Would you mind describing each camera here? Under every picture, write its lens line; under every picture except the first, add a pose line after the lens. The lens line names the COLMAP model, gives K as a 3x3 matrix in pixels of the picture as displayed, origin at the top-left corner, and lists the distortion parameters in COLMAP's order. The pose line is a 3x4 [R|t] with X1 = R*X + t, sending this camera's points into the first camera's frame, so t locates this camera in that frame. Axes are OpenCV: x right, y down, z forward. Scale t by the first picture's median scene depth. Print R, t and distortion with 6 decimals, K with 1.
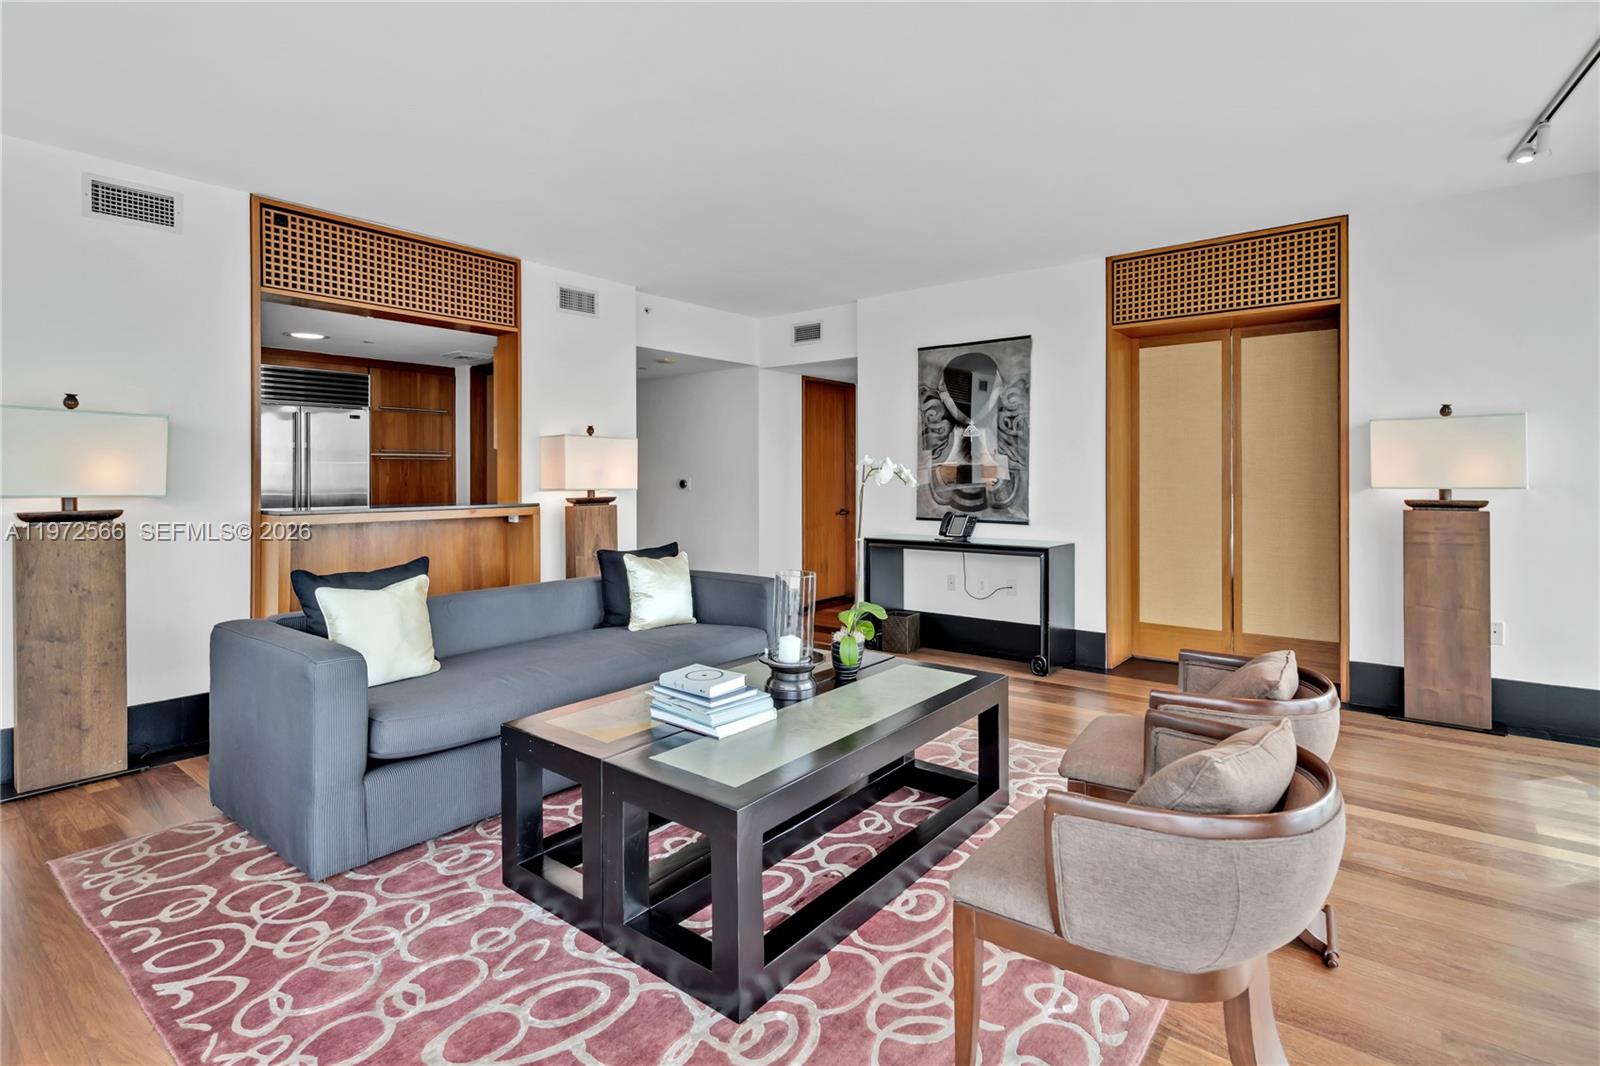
lens RADIAL K [[798.0, 0, 797.4], [0, 798.0, 461.8], [0, 0, 1]] dist [-0.004662, 0.002711]
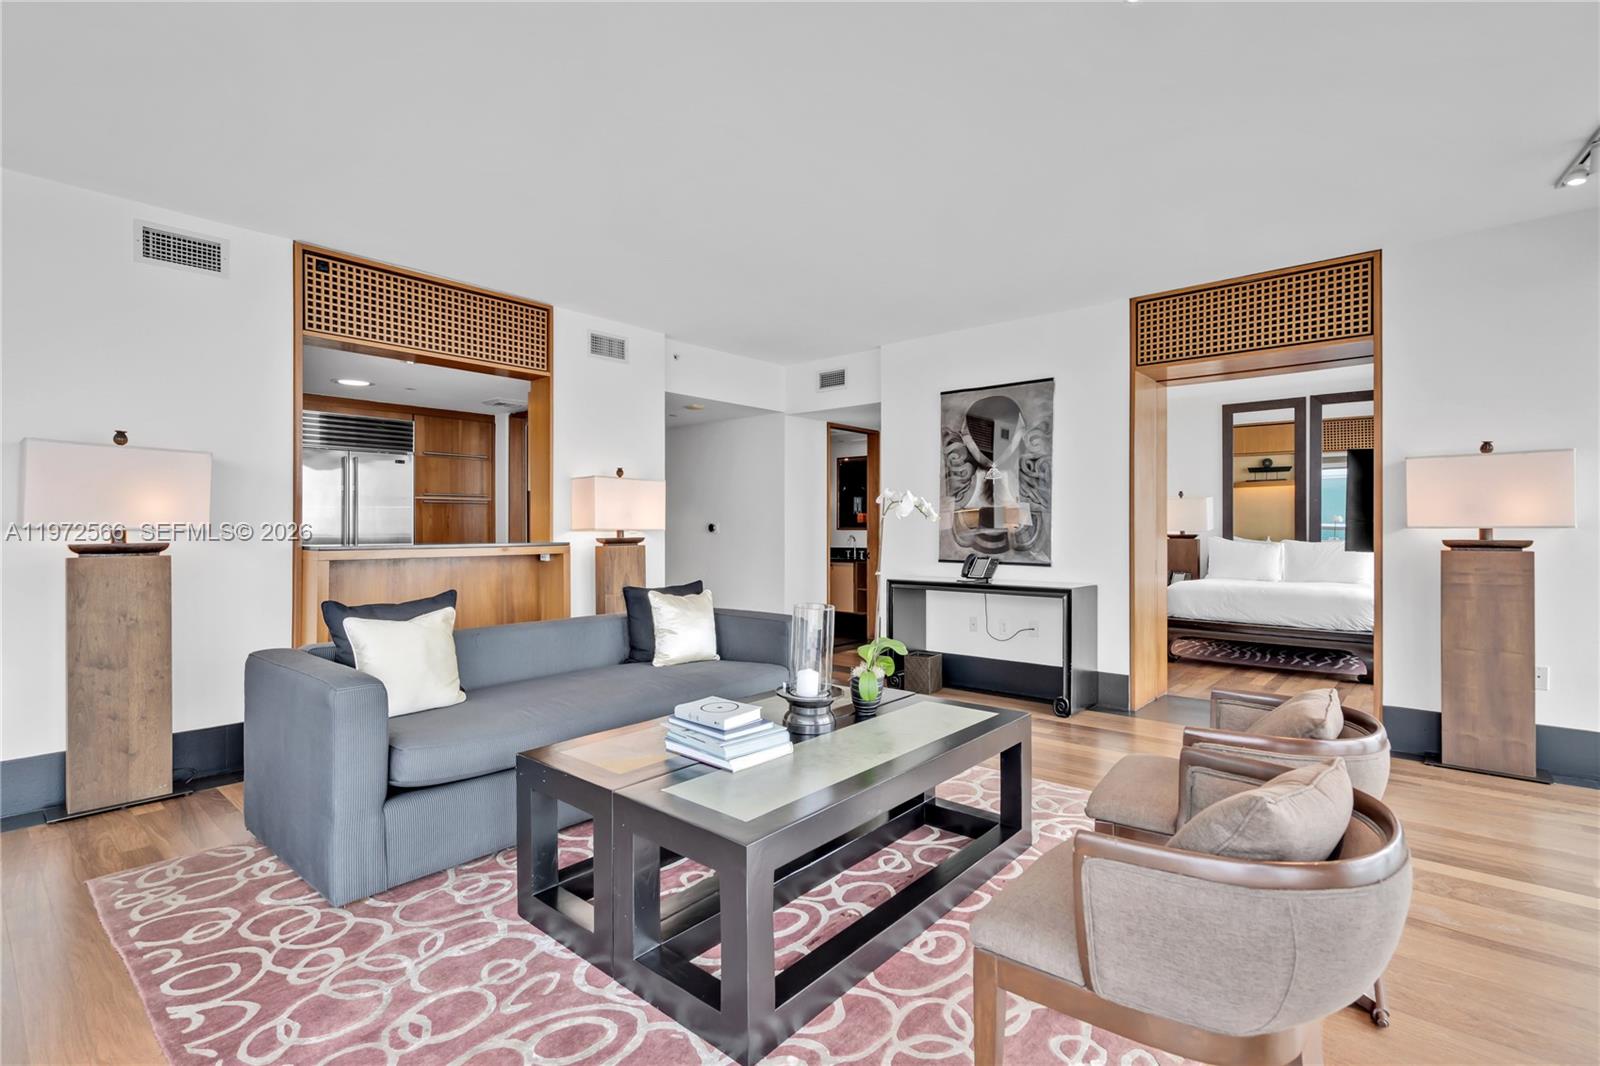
lens RADIAL K [[770.9, 0, 792.5], [0, 770.9, 504.5], [0, 0, 1]] dist [-0.005791, 0.001845]
pose [[0.999174, 0.003018, -0.040529, 0.007627], [-0.003242, 0.999980, -0.005467, 0.015537], [0.040512, 0.005594, 0.999163, 0.036598]]
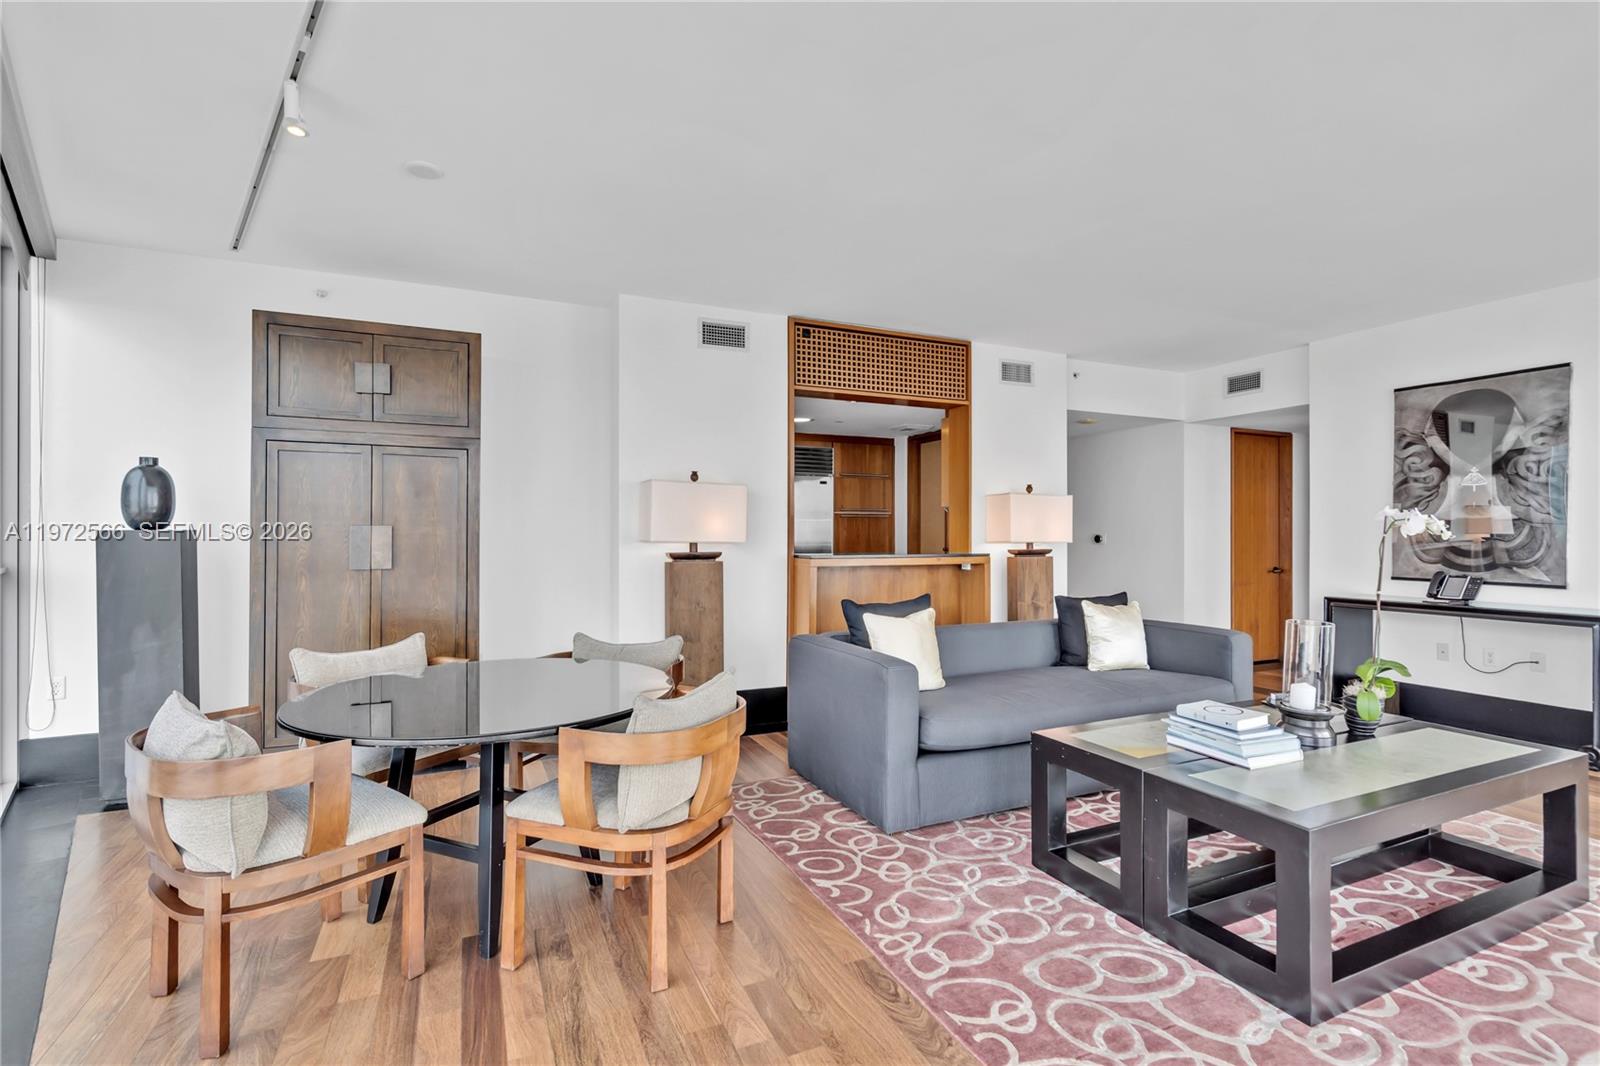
lens RADIAL K [[740.2, 0, 820.5], [0, 740.2, 519.6], [0, 0, 1]] dist [-0.005825, 0.002170]
pose [[0.886769, -0.004365, -0.462192, -0.097969], [0.004998, 0.999987, 0.000147, 0.004088], [0.462186, -0.002440, 0.886780, -0.100179]]
